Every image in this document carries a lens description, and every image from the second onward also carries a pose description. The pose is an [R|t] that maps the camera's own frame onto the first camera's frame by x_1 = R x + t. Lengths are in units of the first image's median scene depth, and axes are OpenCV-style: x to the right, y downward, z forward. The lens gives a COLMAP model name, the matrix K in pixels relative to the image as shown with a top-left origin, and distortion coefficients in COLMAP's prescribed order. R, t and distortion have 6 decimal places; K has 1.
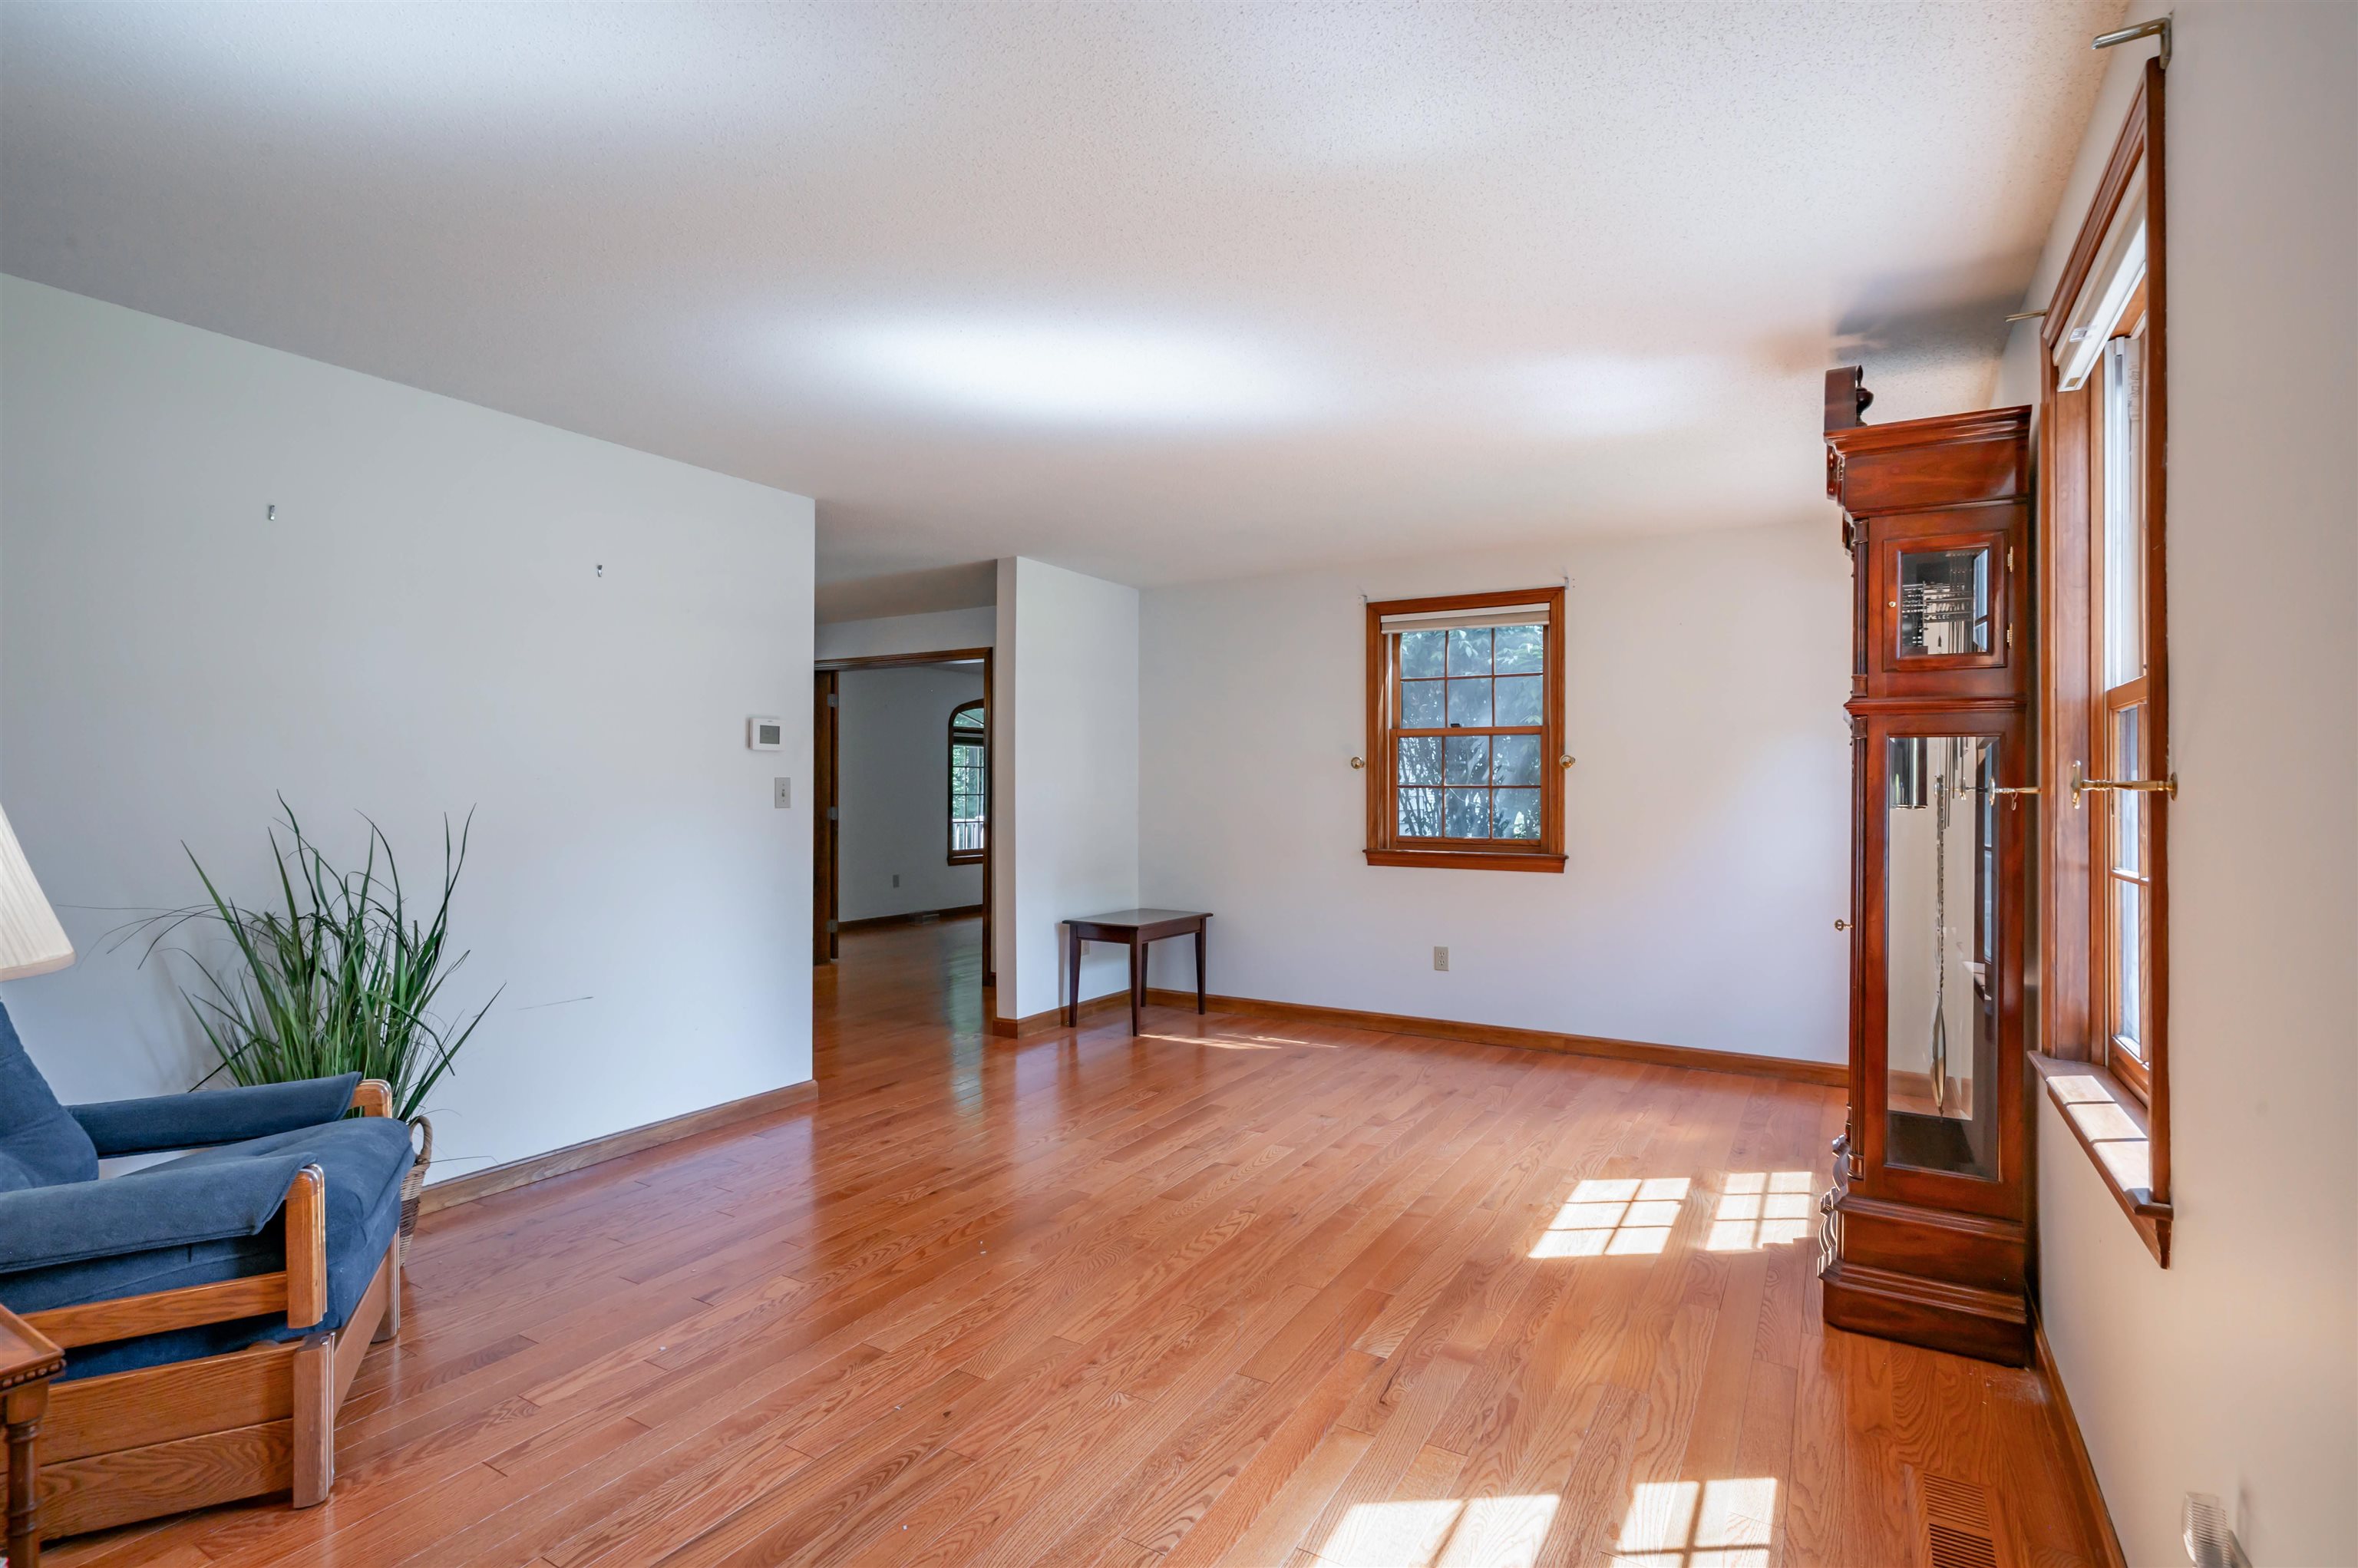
lens RADIAL K [[1154.6, 0, 1131.4], [0, 1154.6, 770.6], [0, 0, 1]] dist [-0.006047, 0.004561]
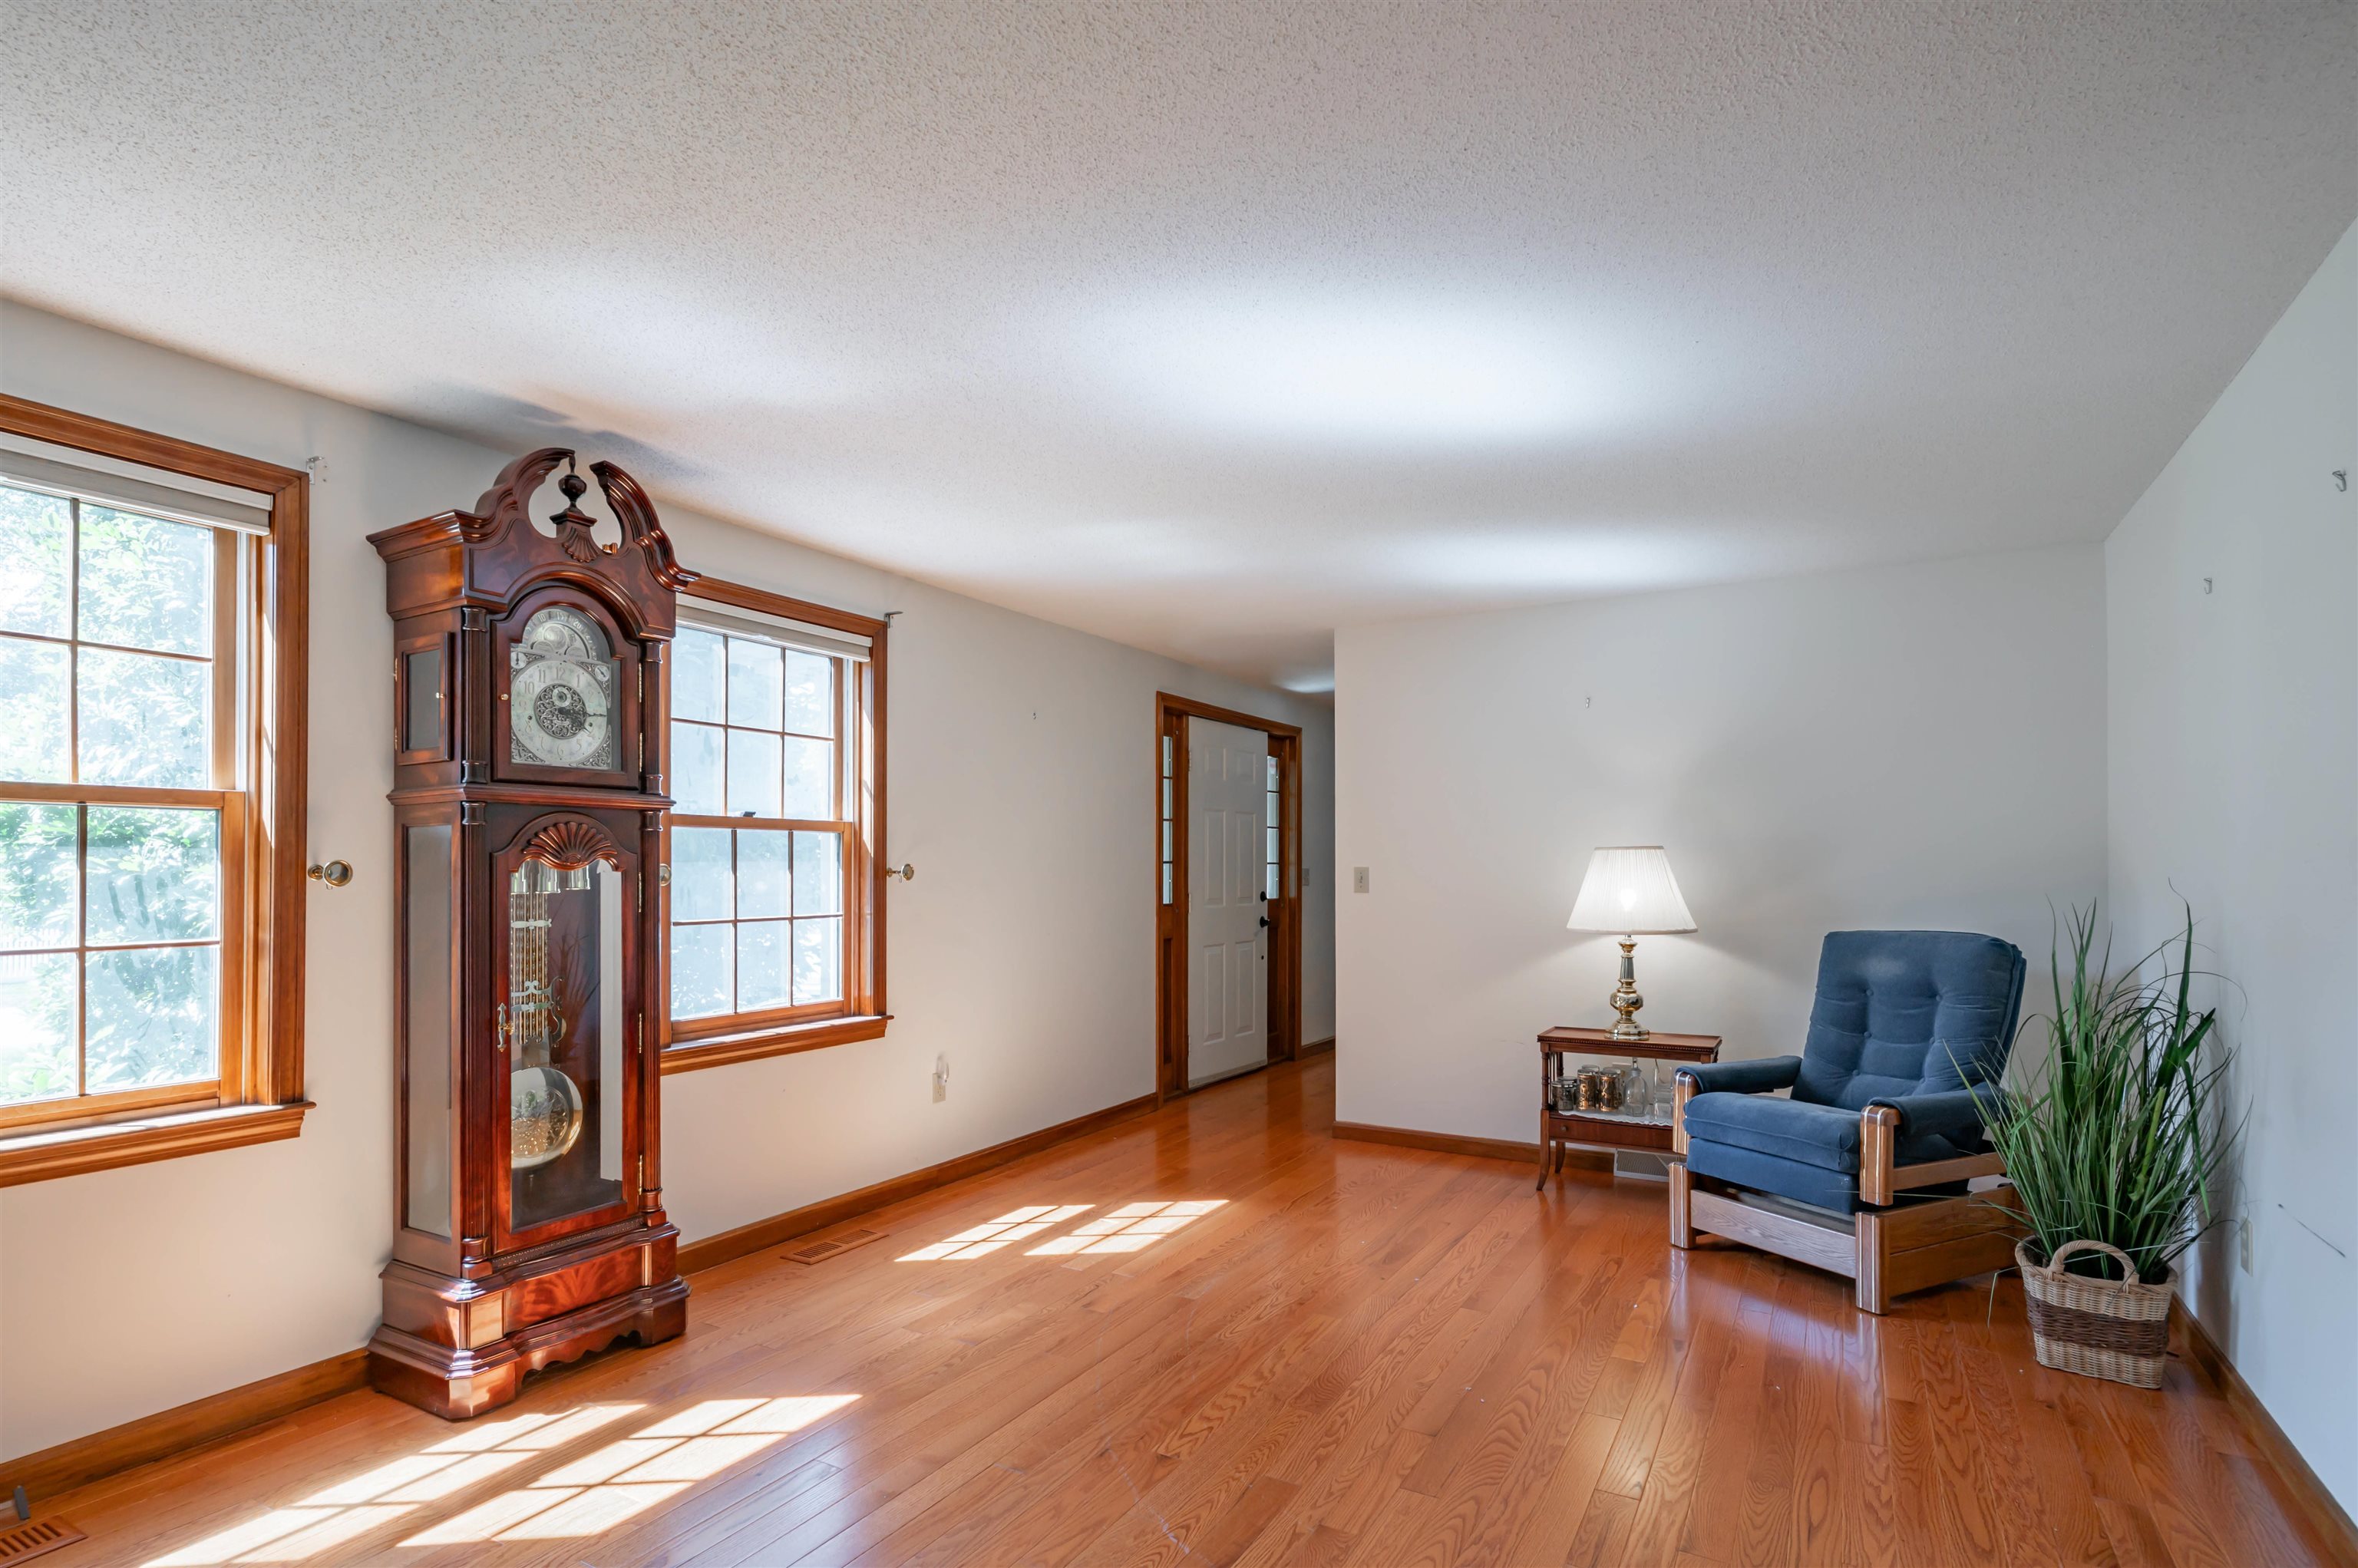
lens RADIAL K [[1154.6, 0, 1162.8], [0, 1154.6, 886.3], [0, 0, 1]] dist [-0.006047, 0.004561]
pose [[-0.999301, -0.001067, -0.037355, 0.146699], [-0.000835, 0.999980, -0.006227, 0.031374], [0.037361, -0.006191, -0.999283, 1.921696]]
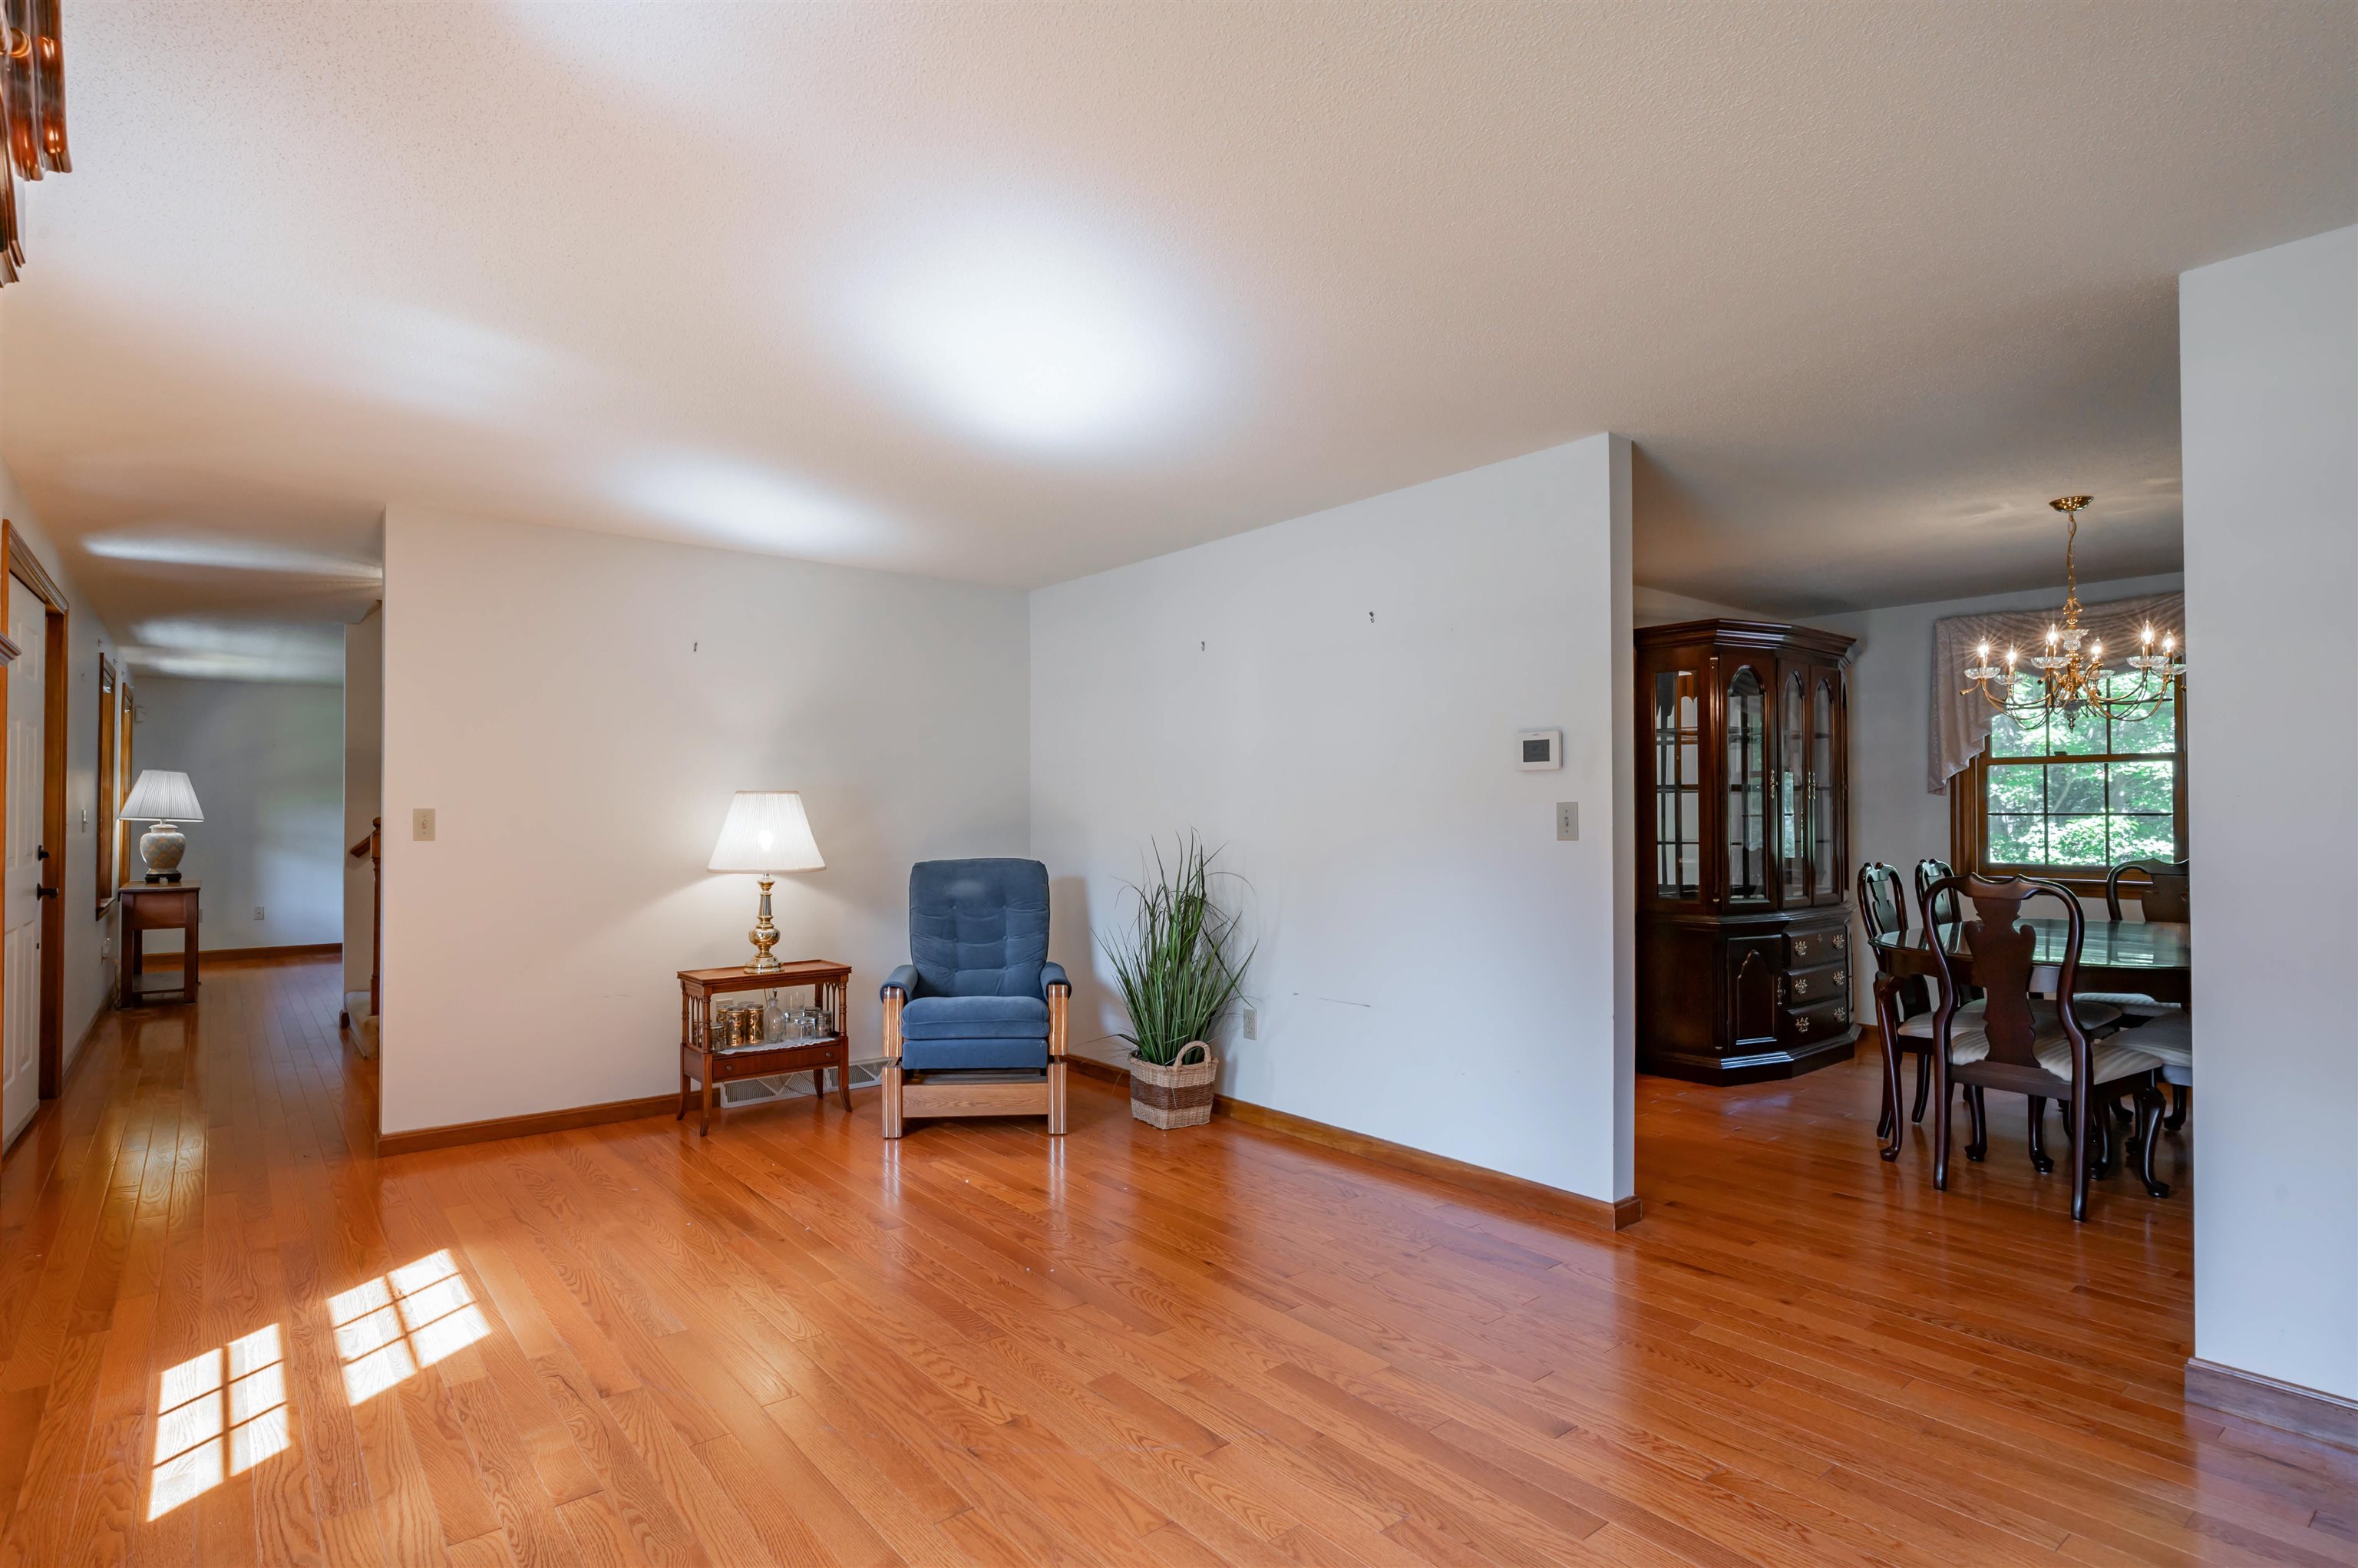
lens RADIAL K [[1154.6, 0, 1108.8], [0, 1154.6, 792.9], [0, 0, 1]] dist [-0.006047, 0.004561]
pose [[-0.345525, -0.021943, -0.938153, 0.828796], [0.016410, 0.999432, -0.029421, 0.026651], [0.938266, -0.025561, -0.344969, 1.452210]]
